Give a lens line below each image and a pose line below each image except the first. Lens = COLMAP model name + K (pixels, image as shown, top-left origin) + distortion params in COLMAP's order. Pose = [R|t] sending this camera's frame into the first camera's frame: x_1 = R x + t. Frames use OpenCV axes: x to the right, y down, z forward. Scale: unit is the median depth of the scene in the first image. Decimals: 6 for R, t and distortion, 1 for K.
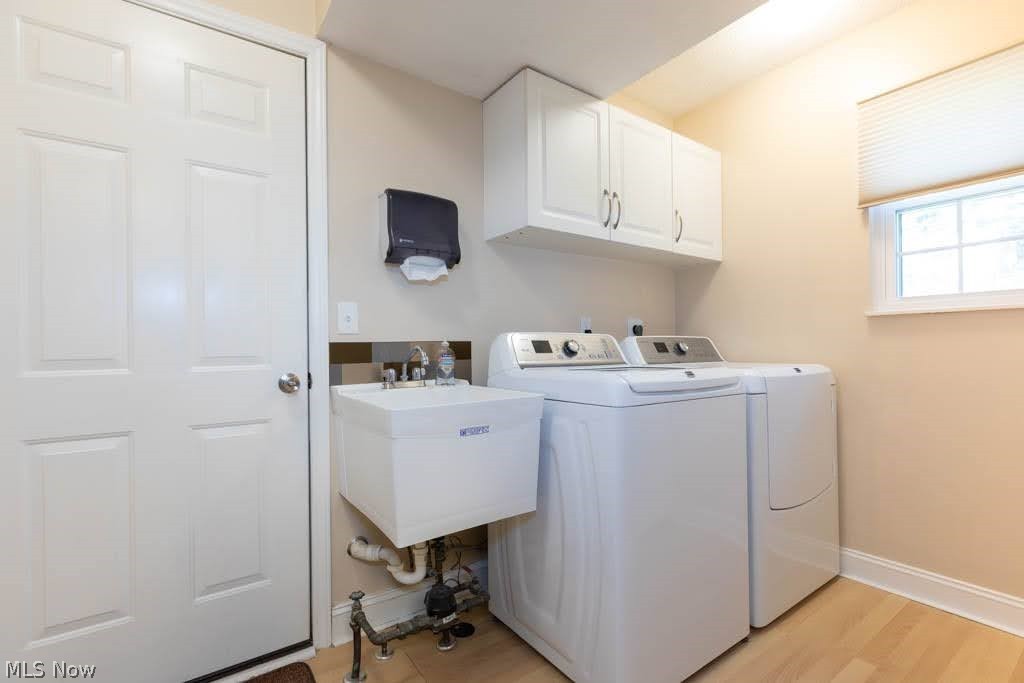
lens RADIAL K [[456.3, 0, 509.4], [0, 456.3, 345.4], [0, 0, 1]] dist [0.004355, -0.003781]
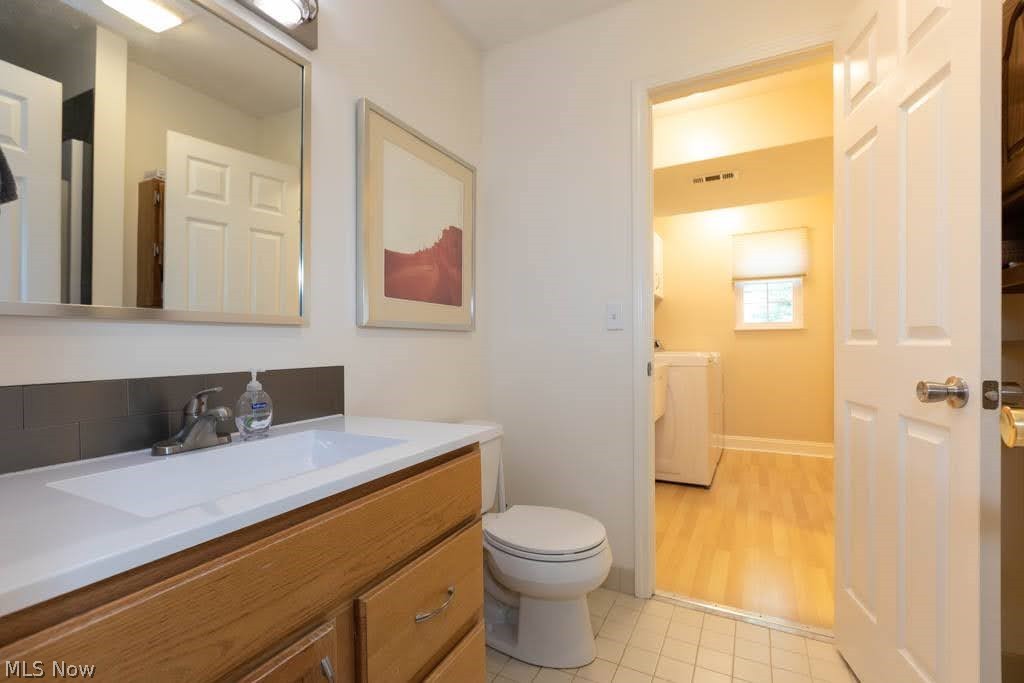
lens RADIAL K [[456.3, 0, 511.2], [0, 456.3, 341.9], [0, 0, 1]] dist [0.004355, -0.003781]
pose [[0.891255, 0.014880, 0.453259, -1.192049], [-0.012470, 0.999888, -0.008304, 0.023413], [-0.453331, 0.001749, 0.891340, -0.496754]]
